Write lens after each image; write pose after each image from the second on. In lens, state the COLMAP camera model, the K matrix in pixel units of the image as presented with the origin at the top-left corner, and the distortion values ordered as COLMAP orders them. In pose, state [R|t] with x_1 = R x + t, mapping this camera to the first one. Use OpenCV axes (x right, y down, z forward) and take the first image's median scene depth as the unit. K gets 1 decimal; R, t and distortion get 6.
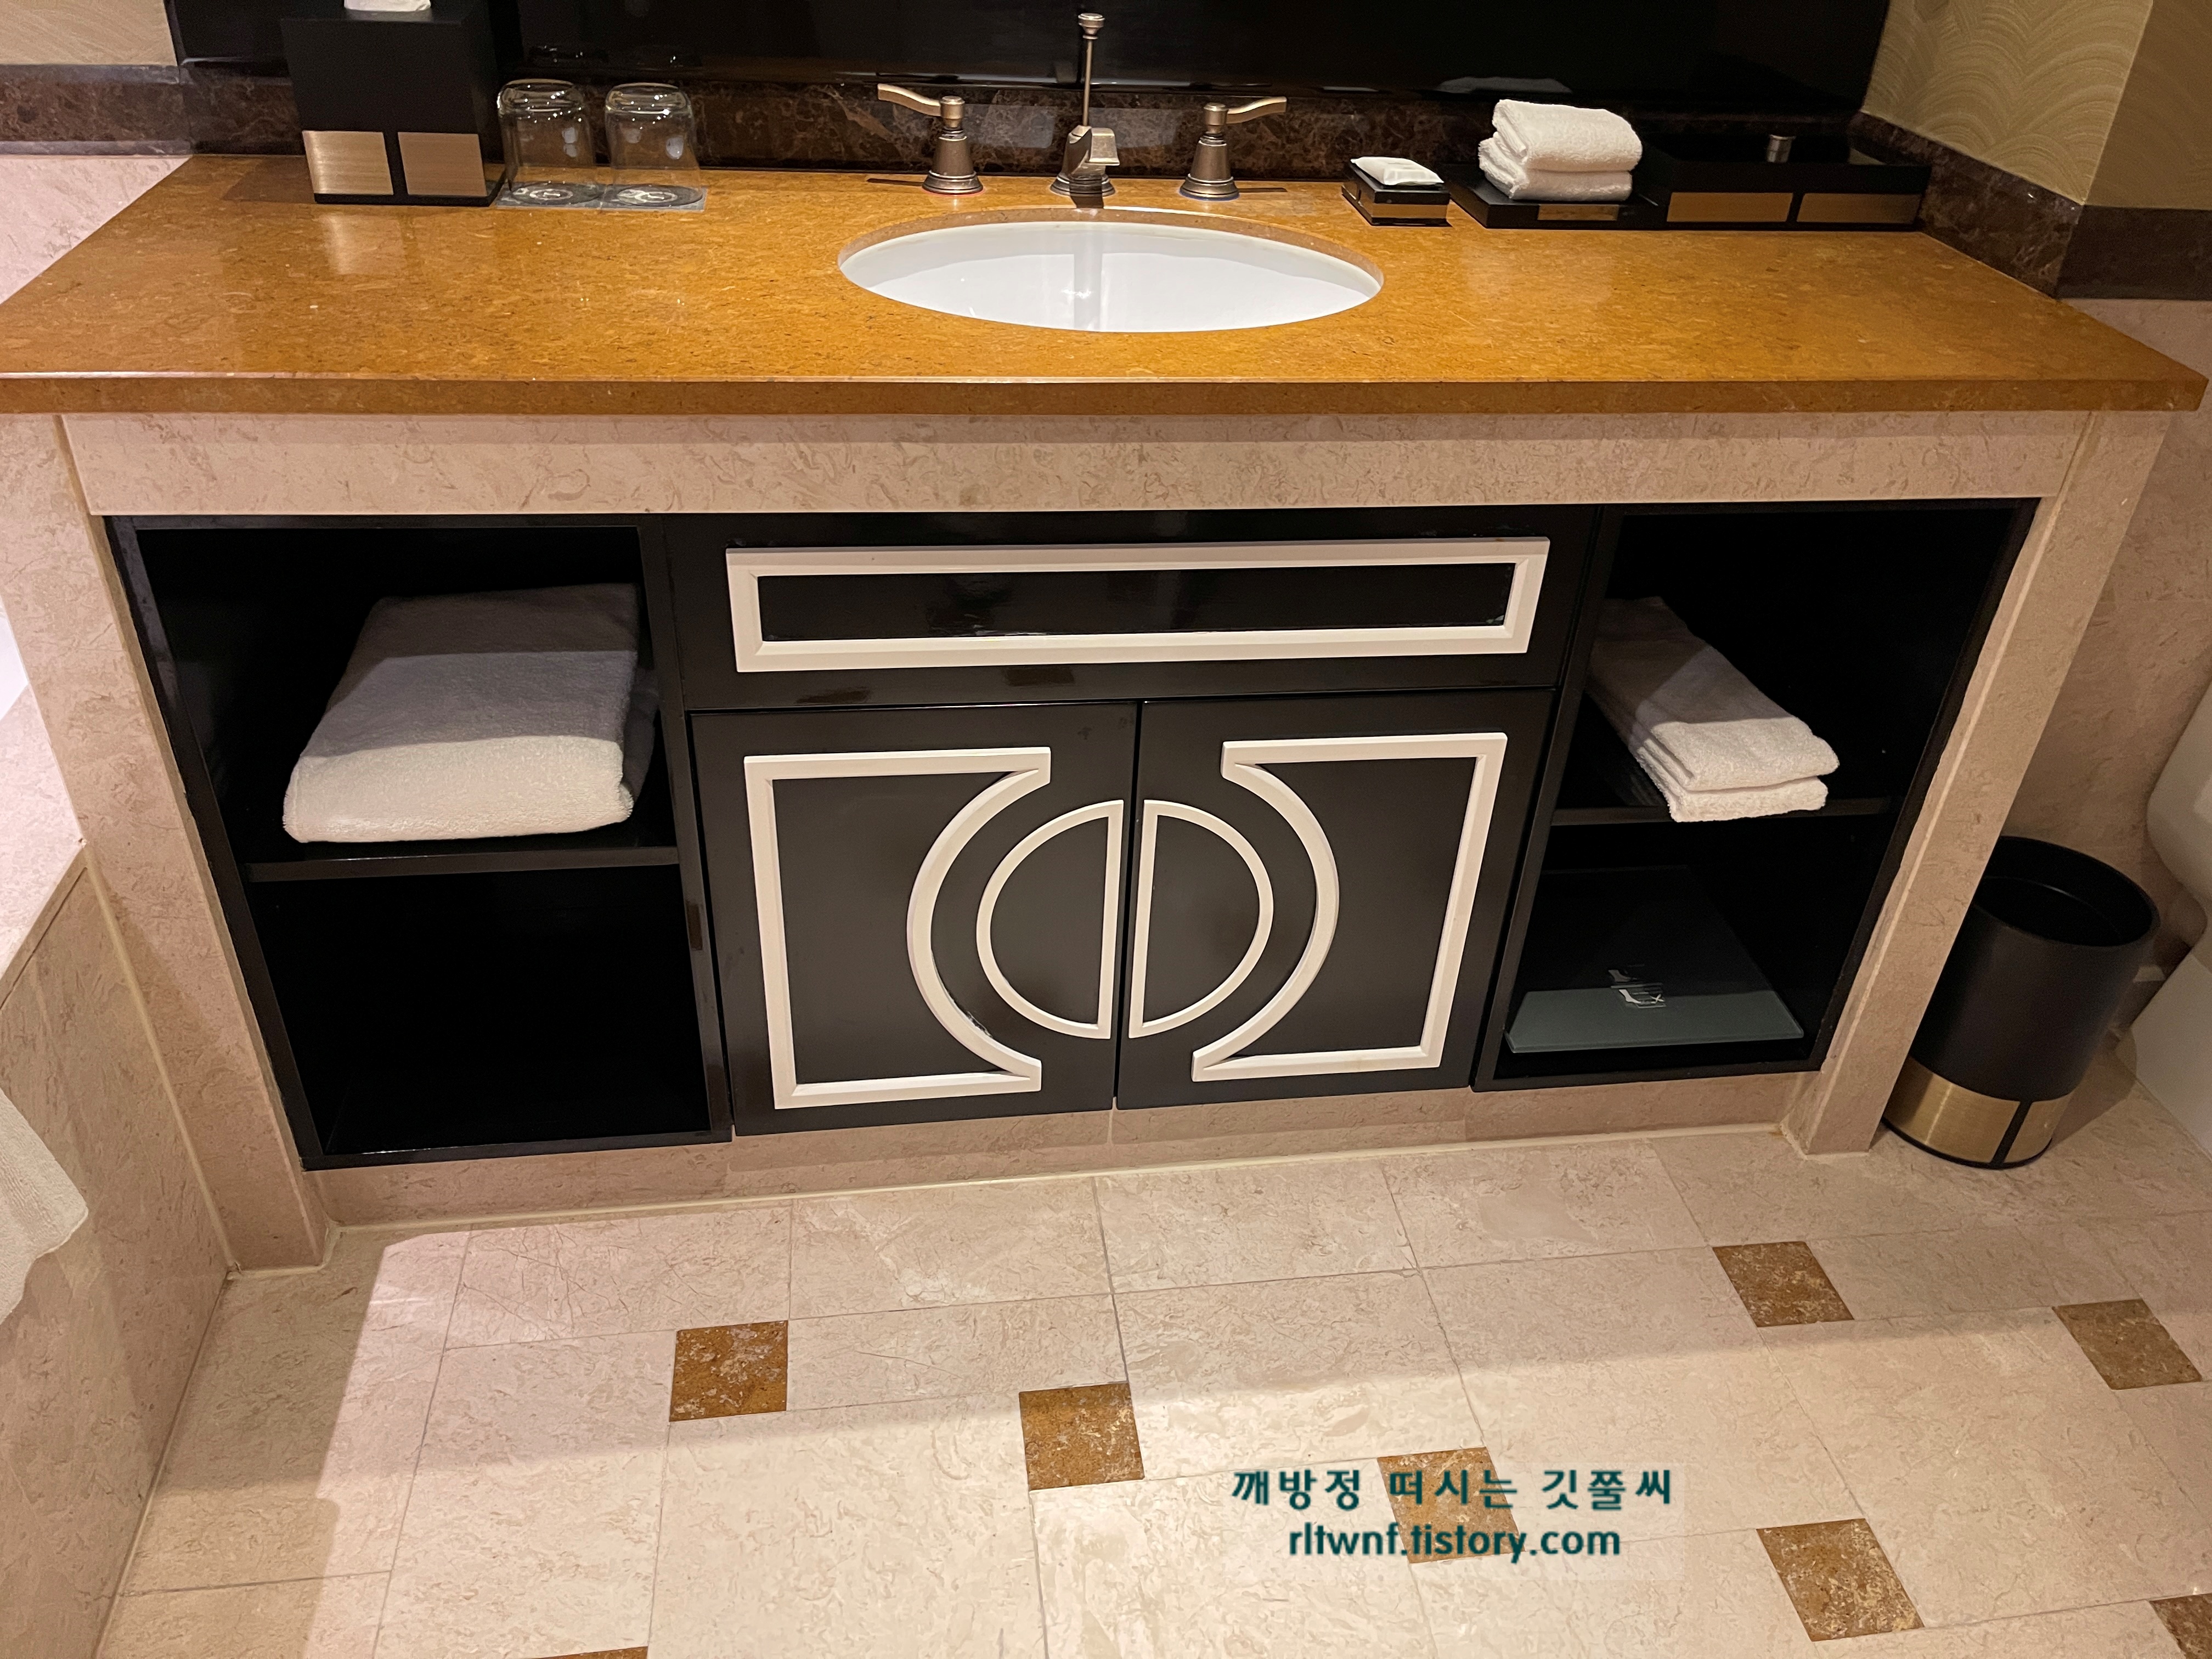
lens RADIAL K [[1693.3, 0, 1085.6], [0, 1693.3, 839.4], [0, 0, 1]] dist [0.049686, -0.084734]
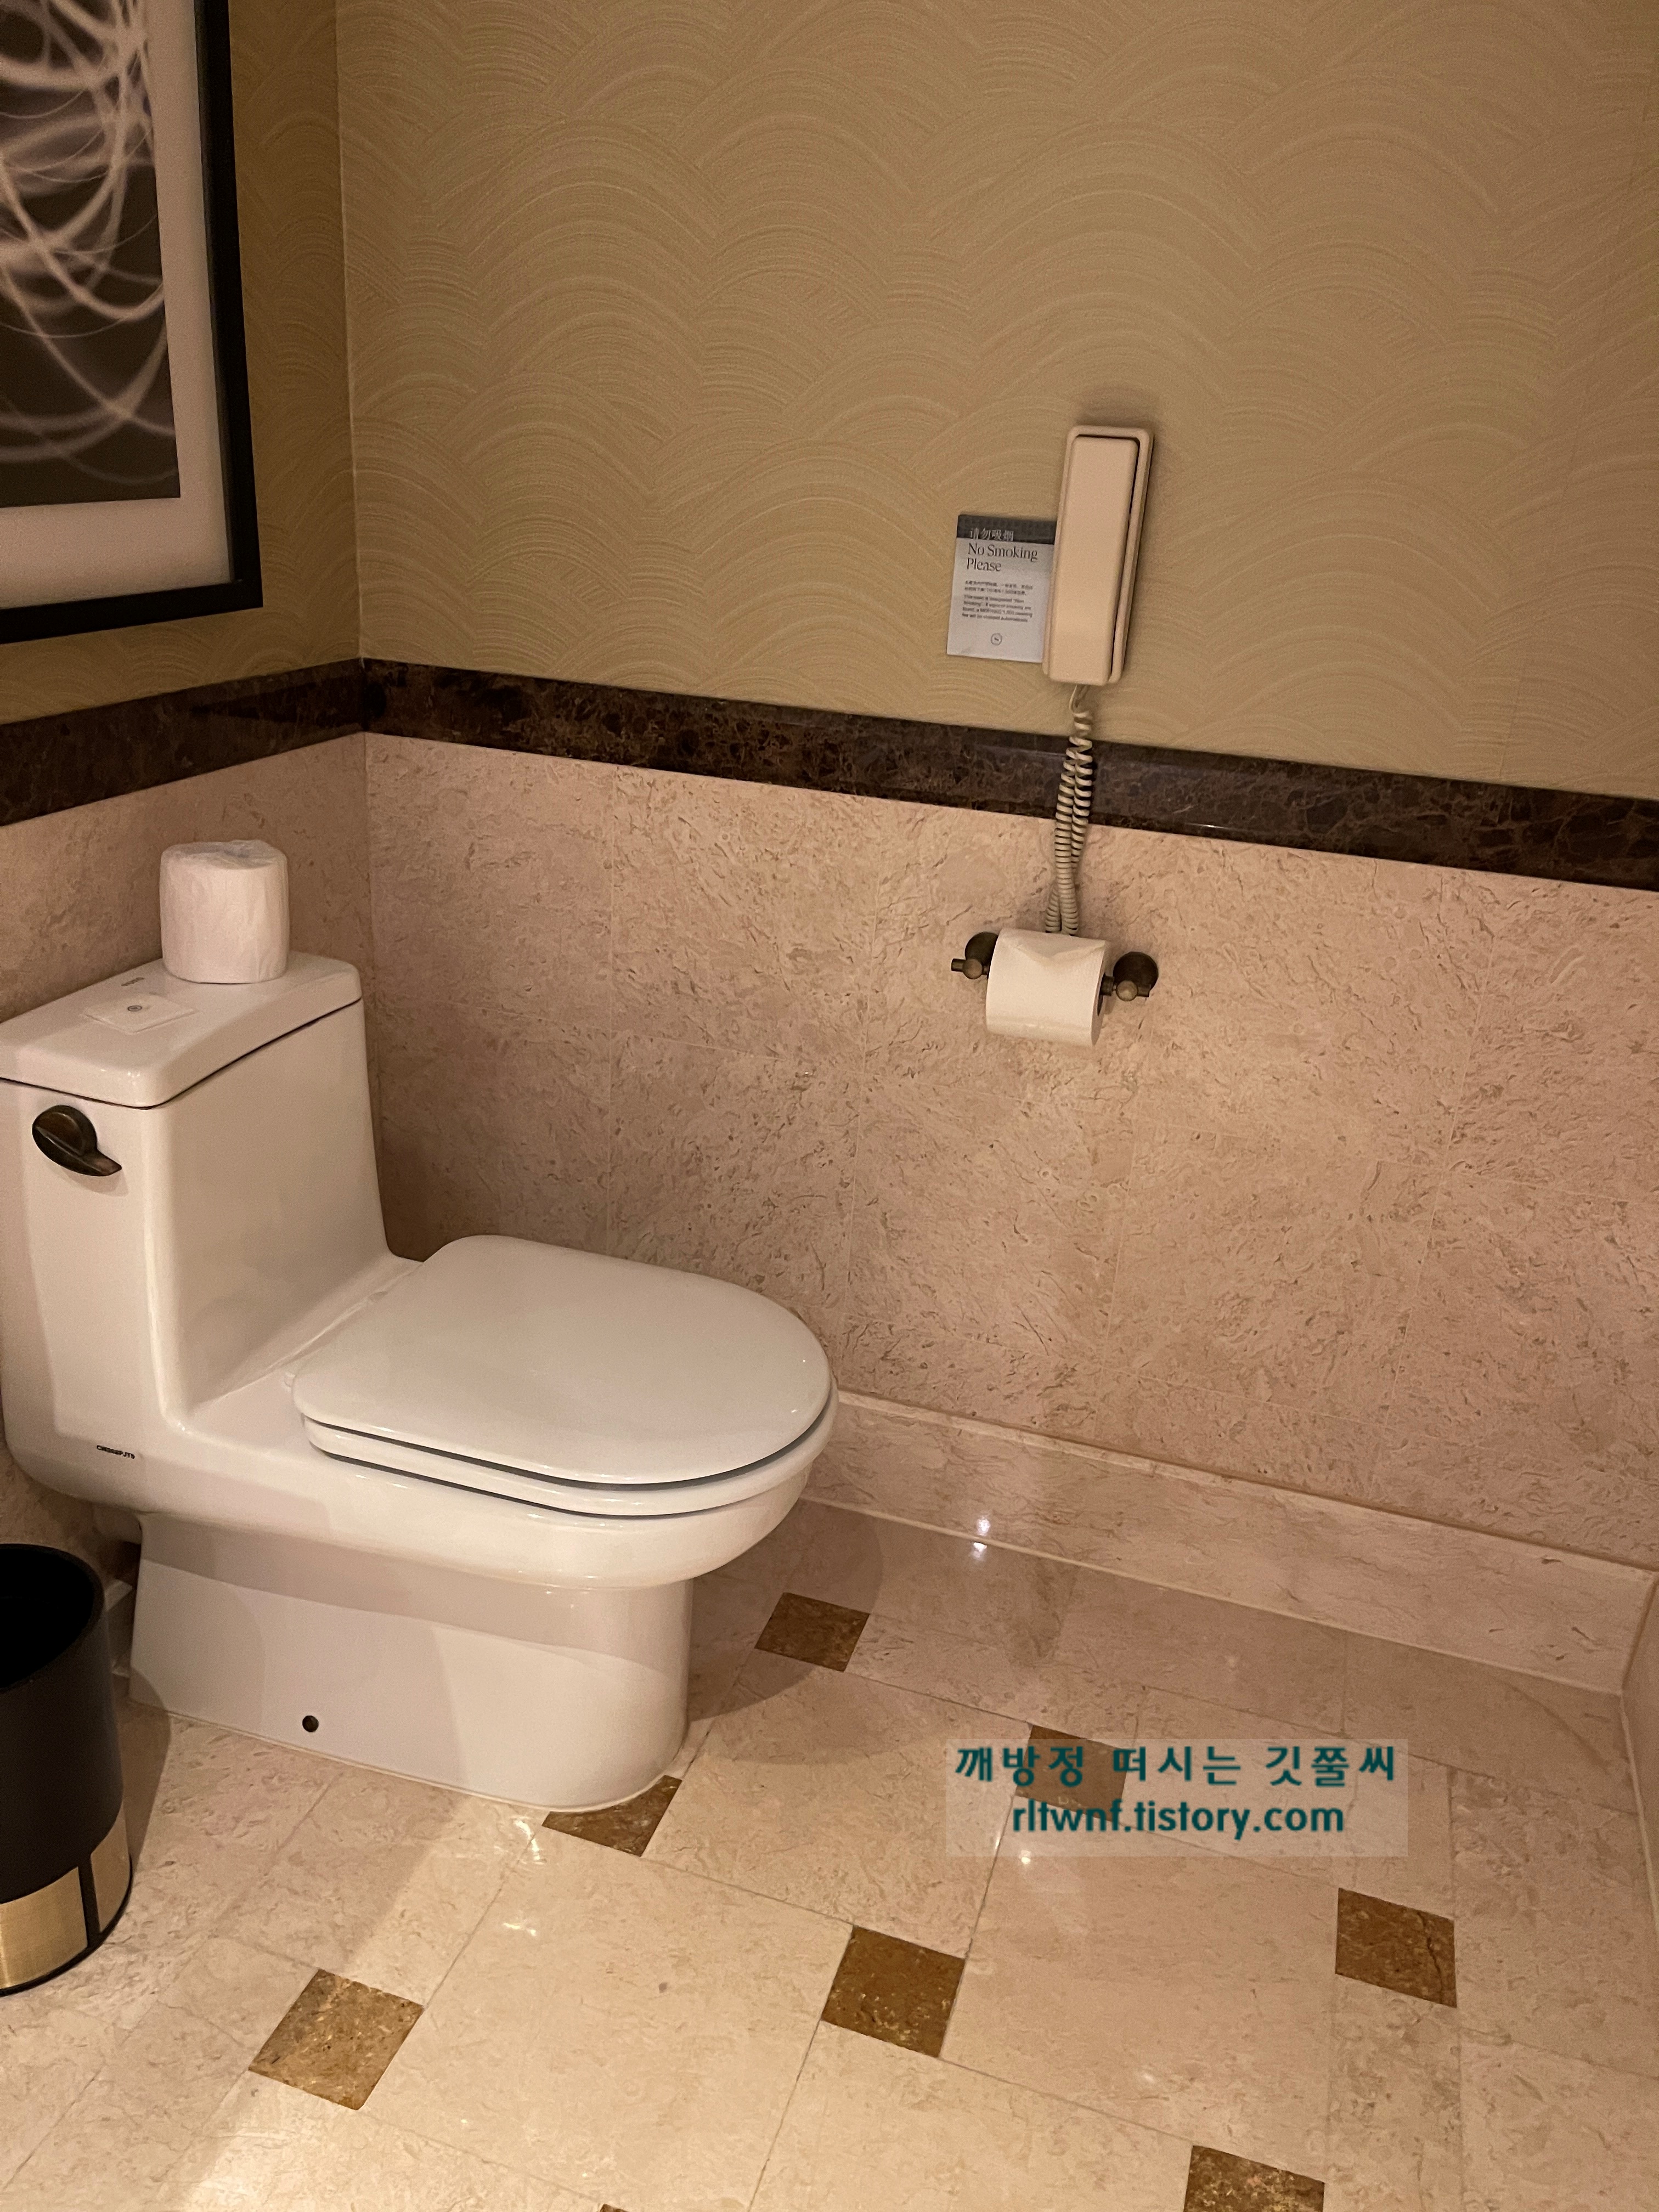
lens RADIAL K [[1693.3, 0, 839.2], [0, 1693.3, 1143.1], [0, 0, 1]] dist [0.049686, -0.084734]
pose [[0.427819, -0.365213, 0.826795, 0.180375], [0.468291, 0.871951, 0.142845, -0.085317], [-0.773094, 0.326069, 0.544063, 0.206672]]
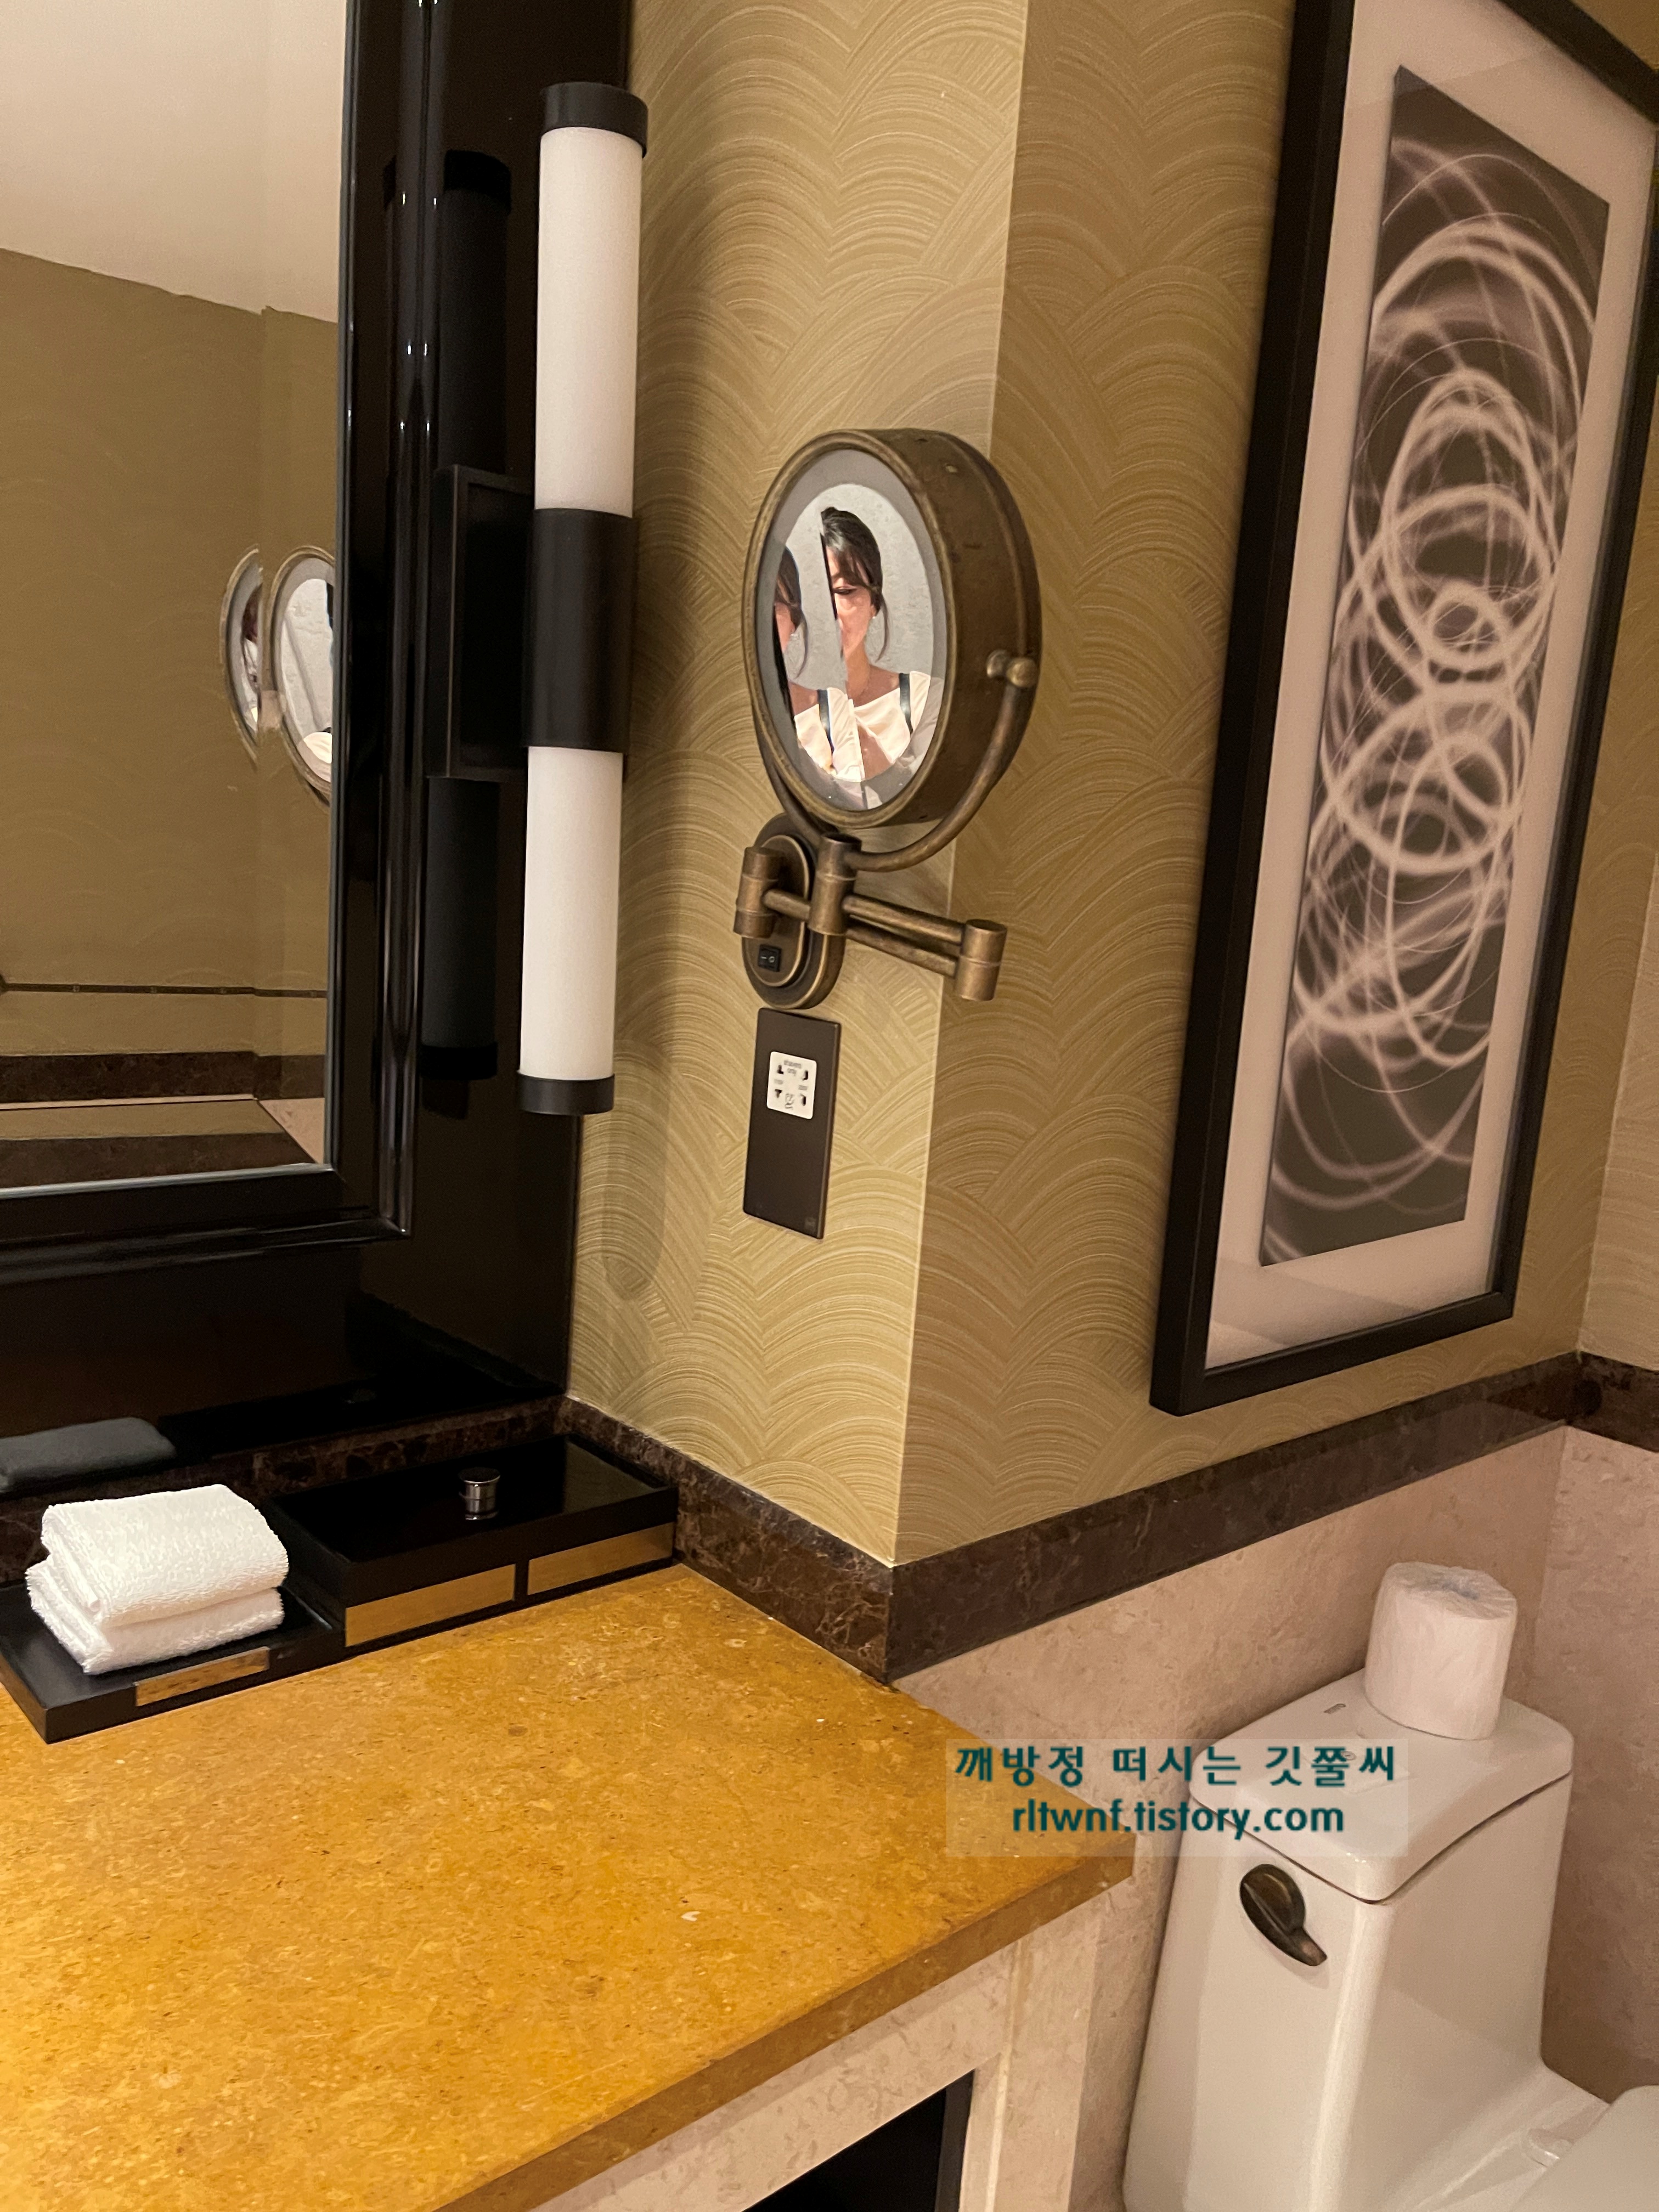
lens RADIAL K [[1693.3, 0, 840.5], [0, 1693.3, 1097.1], [0, 0, 1]] dist [0.049686, -0.084734]
pose [[0.826385, -0.068888, 0.558877, 0.143140], [0.282485, 0.909286, -0.305617, -0.297638], [-0.487125, 0.410431, 0.770880, 0.305034]]
